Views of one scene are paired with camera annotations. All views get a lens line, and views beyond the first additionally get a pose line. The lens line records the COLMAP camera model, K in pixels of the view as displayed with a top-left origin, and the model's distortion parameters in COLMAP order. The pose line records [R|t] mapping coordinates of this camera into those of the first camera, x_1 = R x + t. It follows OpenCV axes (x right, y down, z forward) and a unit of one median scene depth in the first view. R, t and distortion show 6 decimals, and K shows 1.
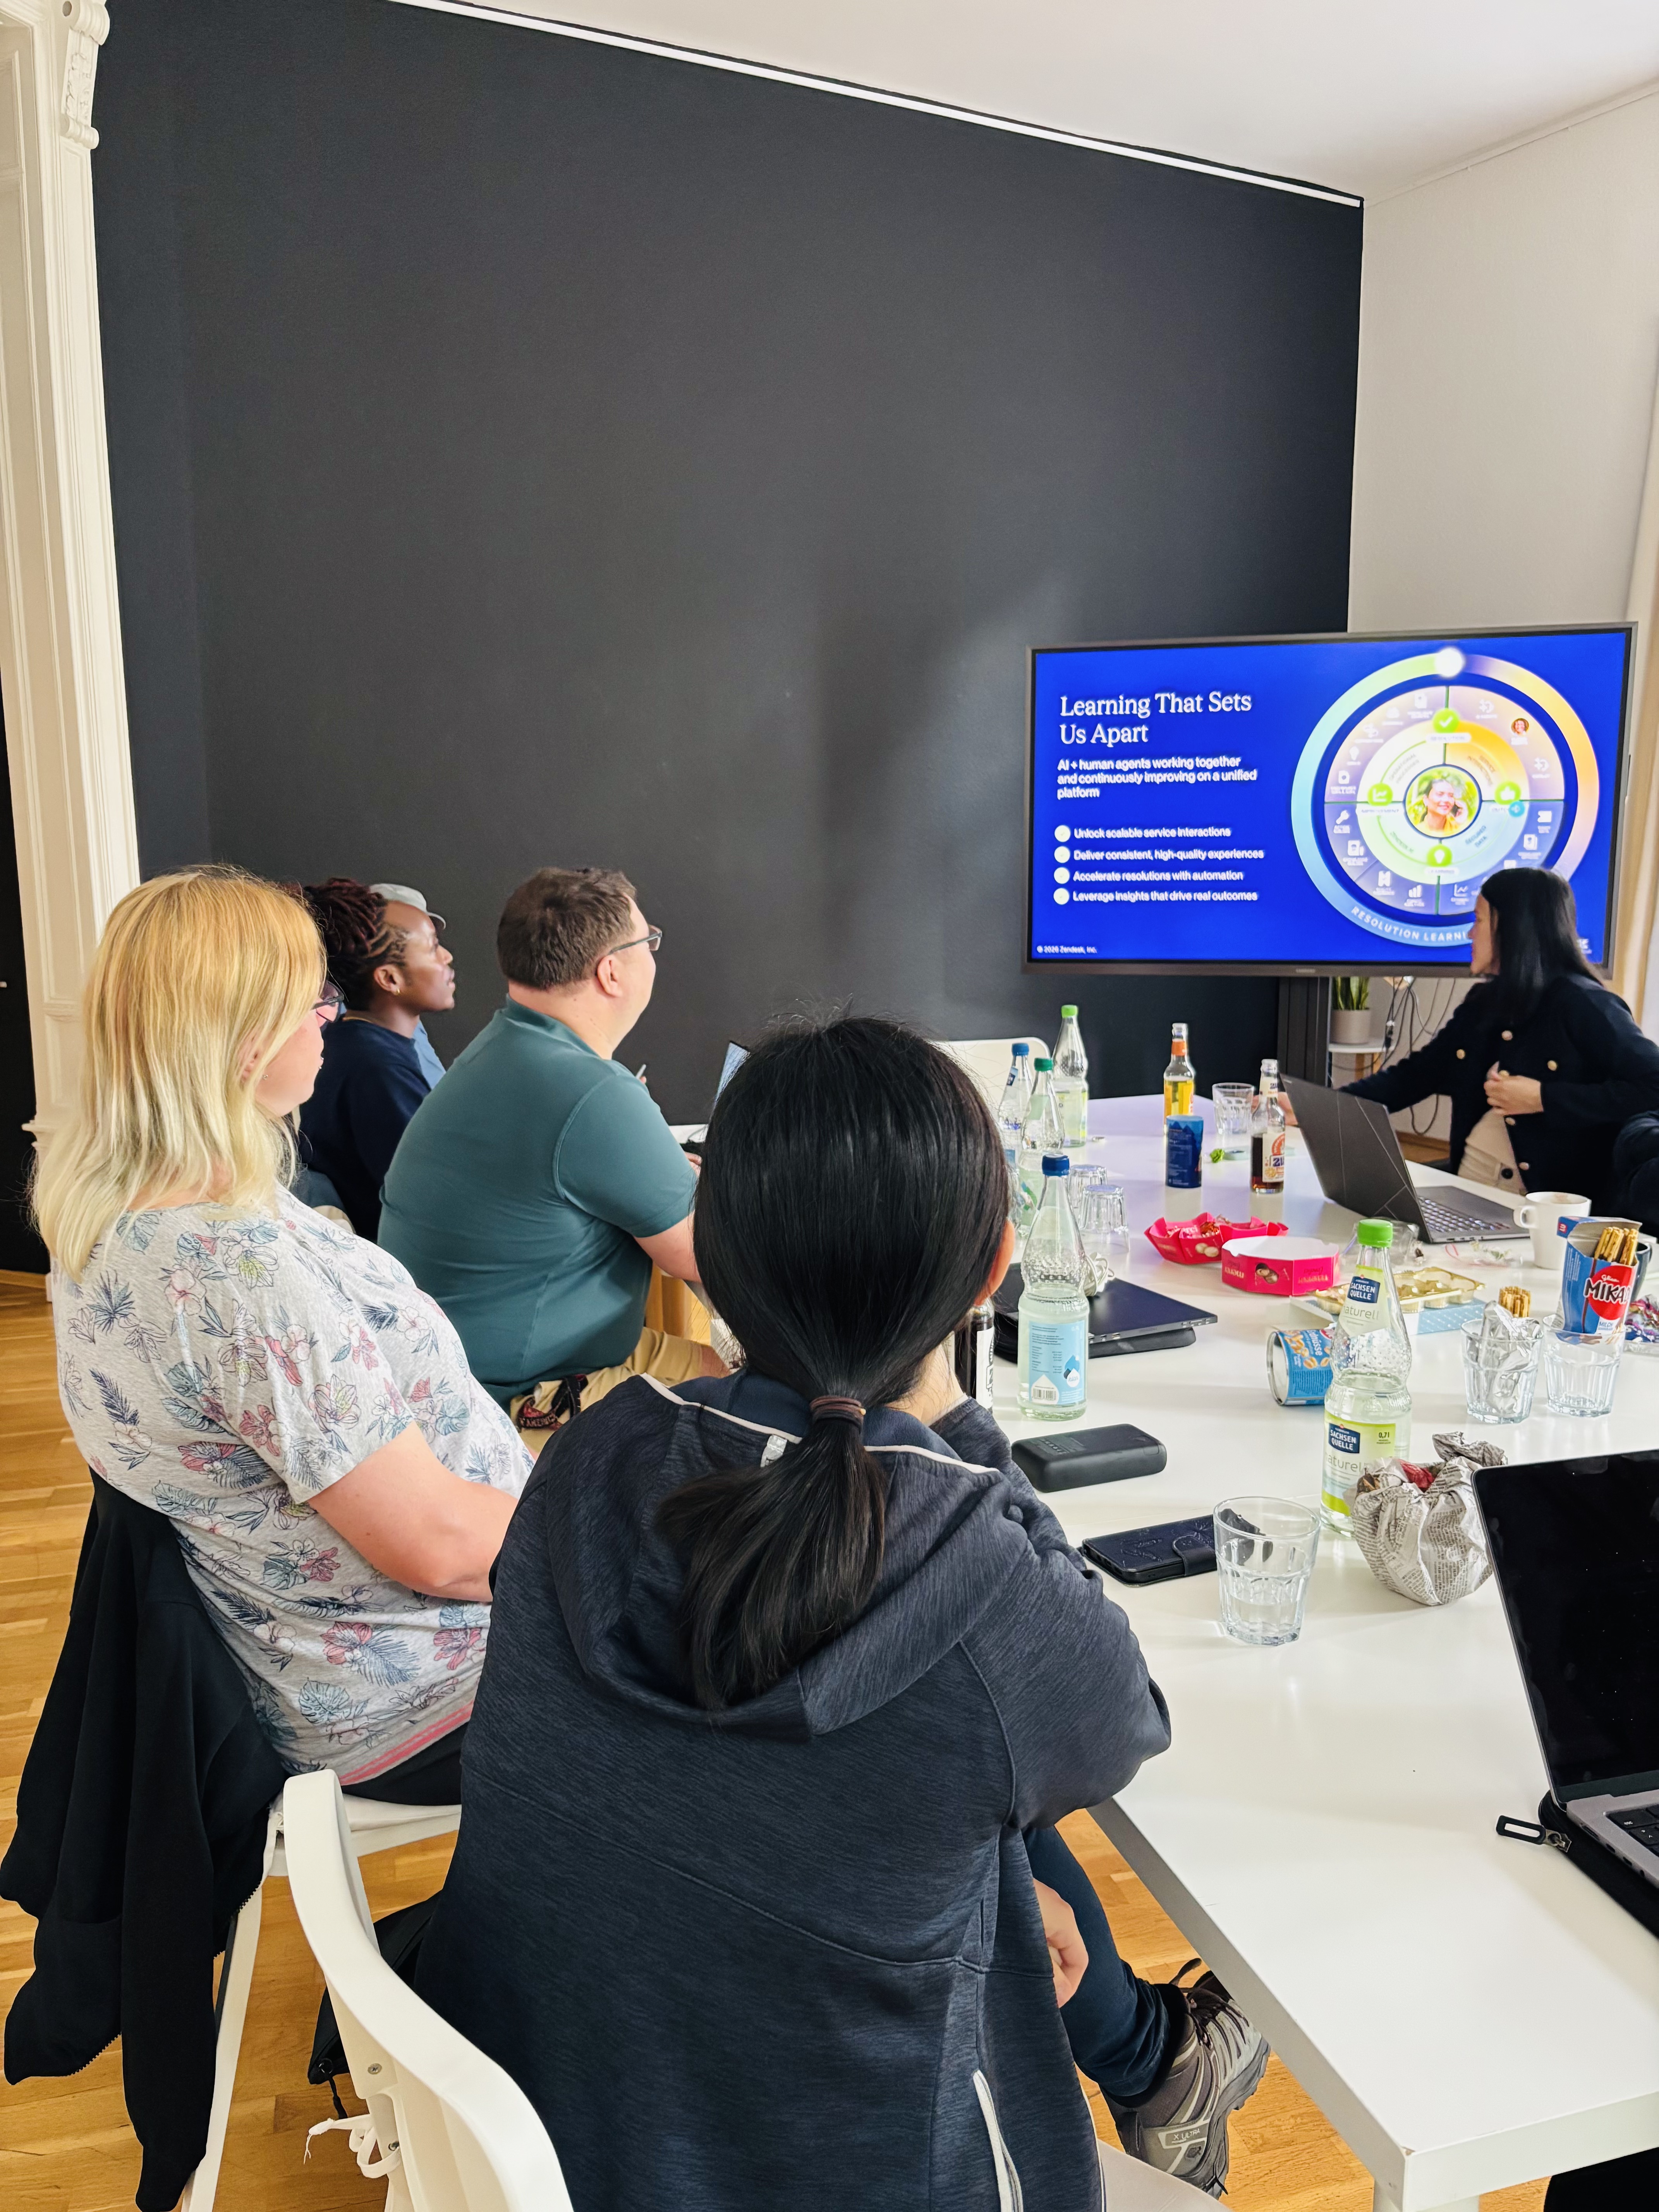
lens RADIAL K [[1701.8, 0, 832.1], [0, 1701.8, 1102.7], [0, 0, 1]] dist [0.058804, -0.065119]
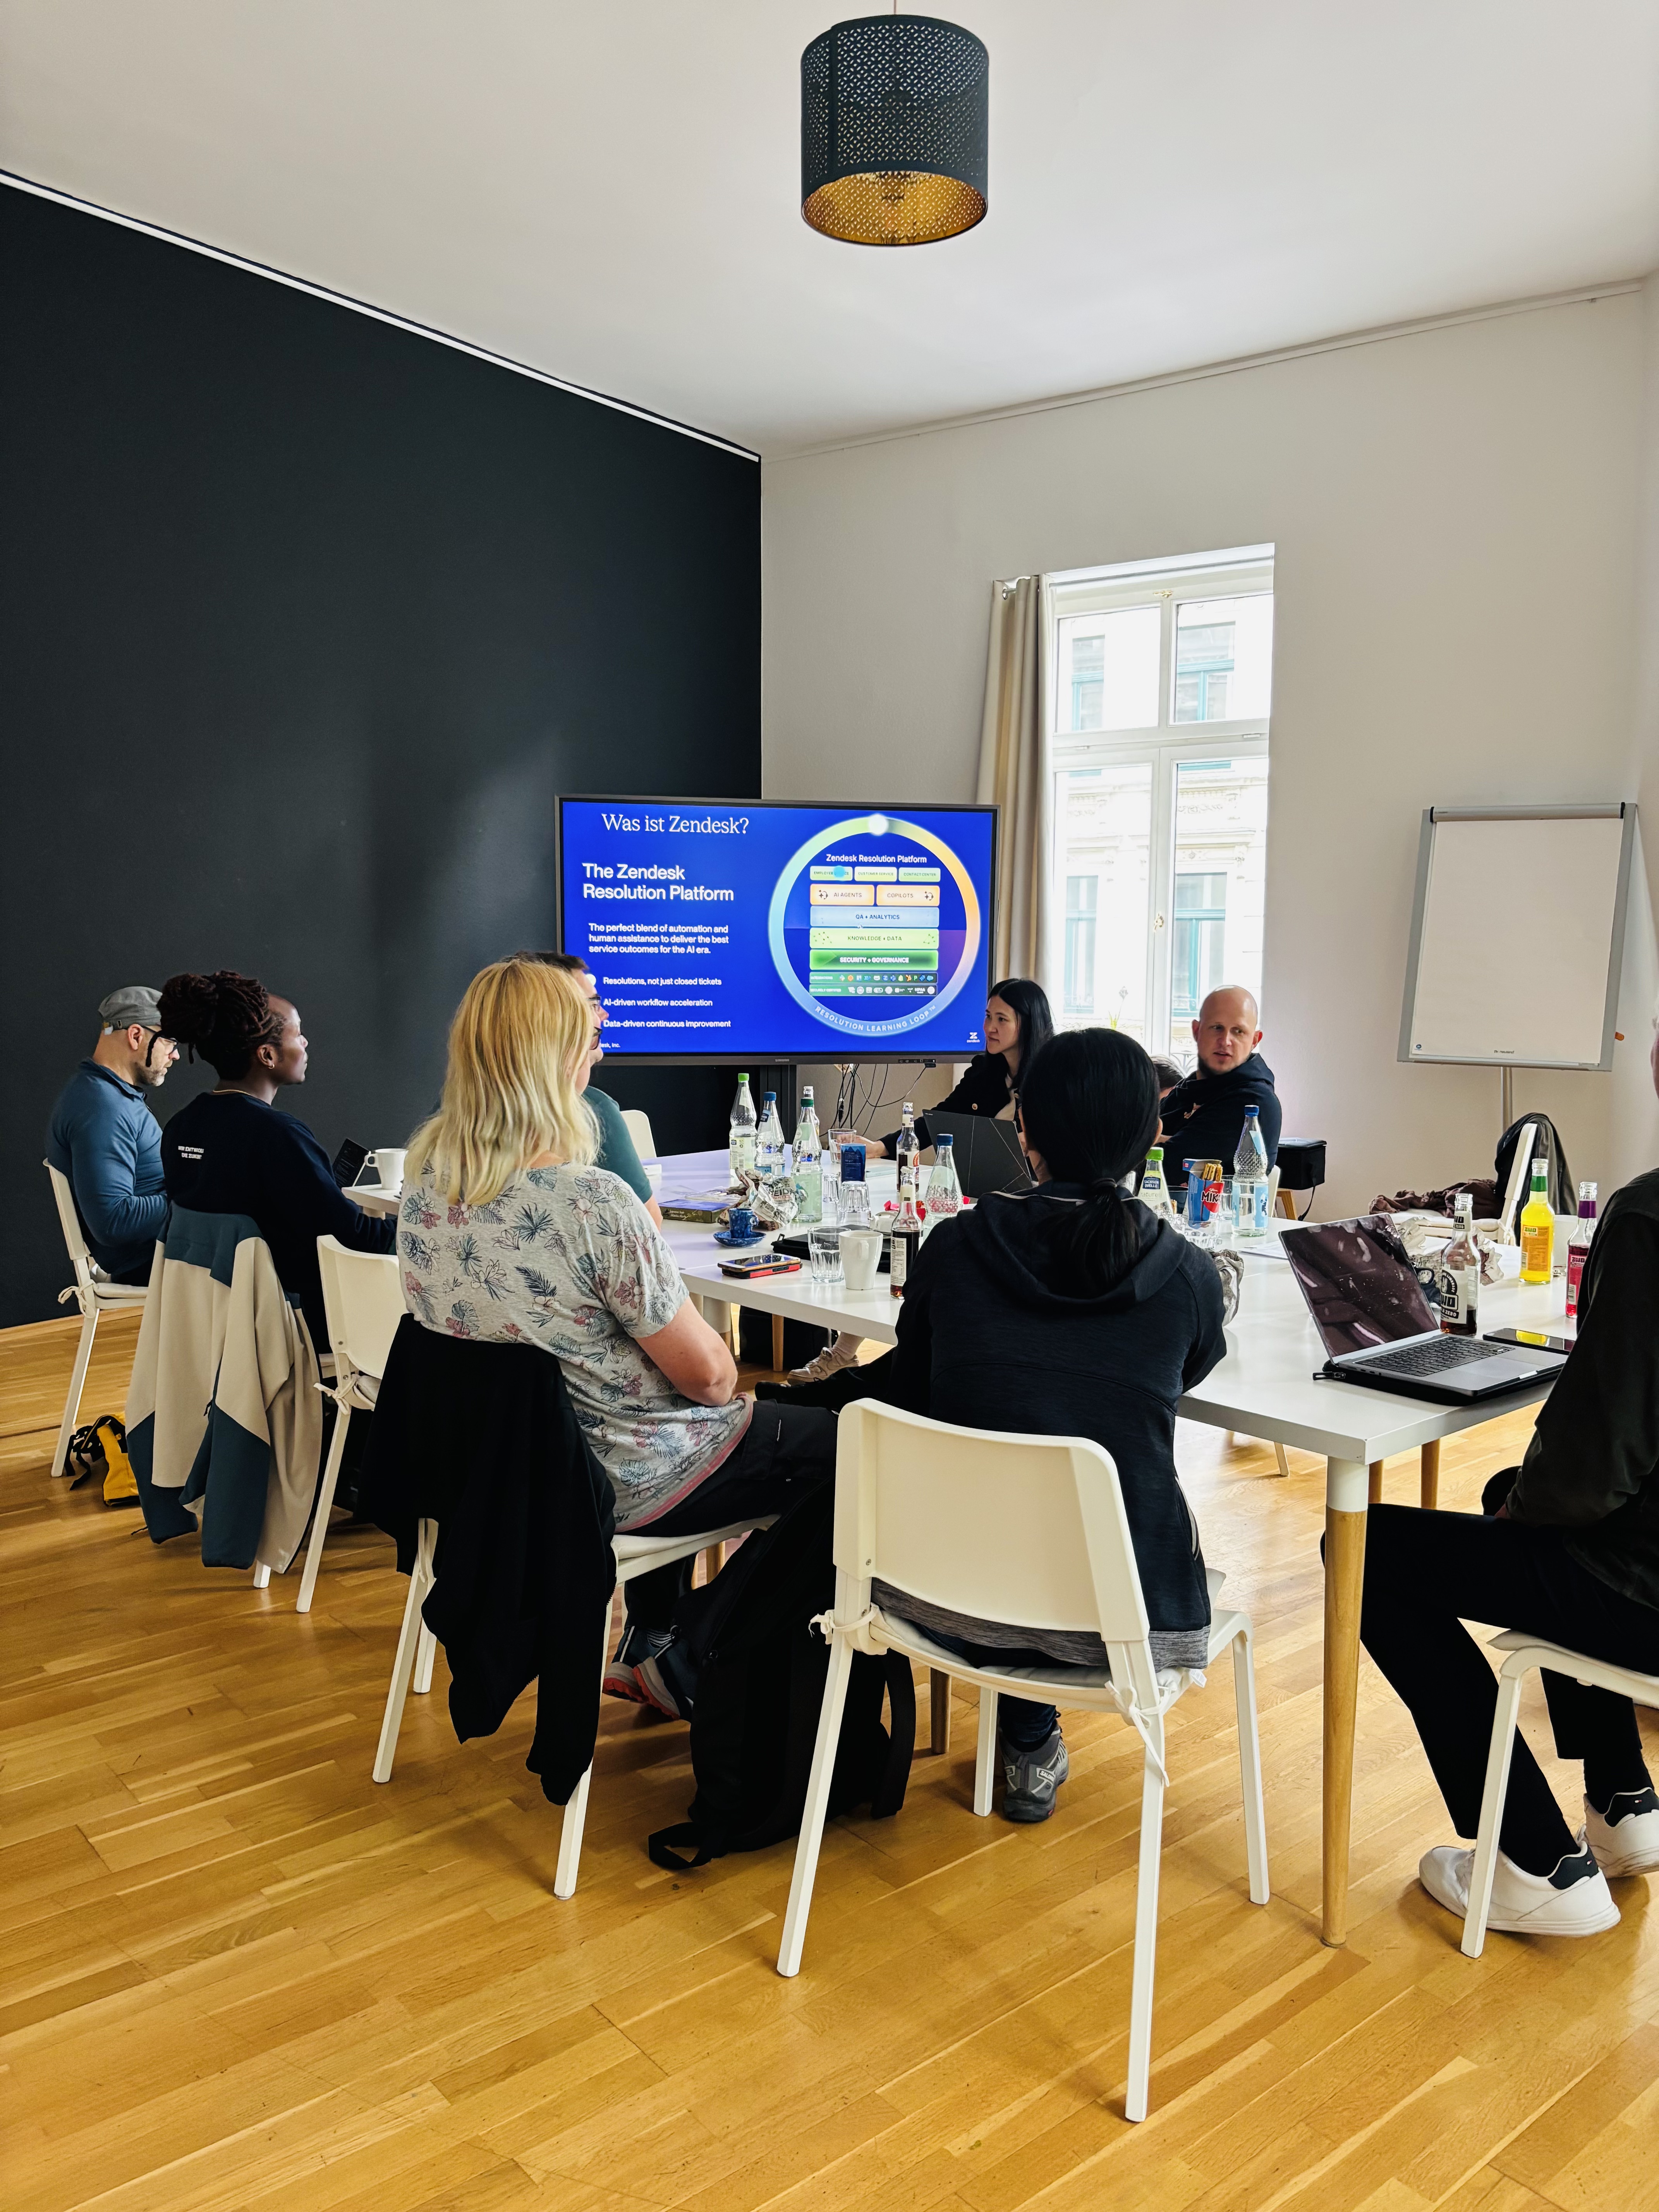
lens RADIAL K [[1702.4, 0, 845.2], [0, 1702.4, 1094.0], [0, 0, 1]] dist [0.065505, -0.059219]
pose [[0.905471, -0.022822, 0.423795, -0.790457], [0.054070, 0.996619, -0.061855, 0.105370], [-0.420950, 0.078922, 0.903644, -0.562890]]
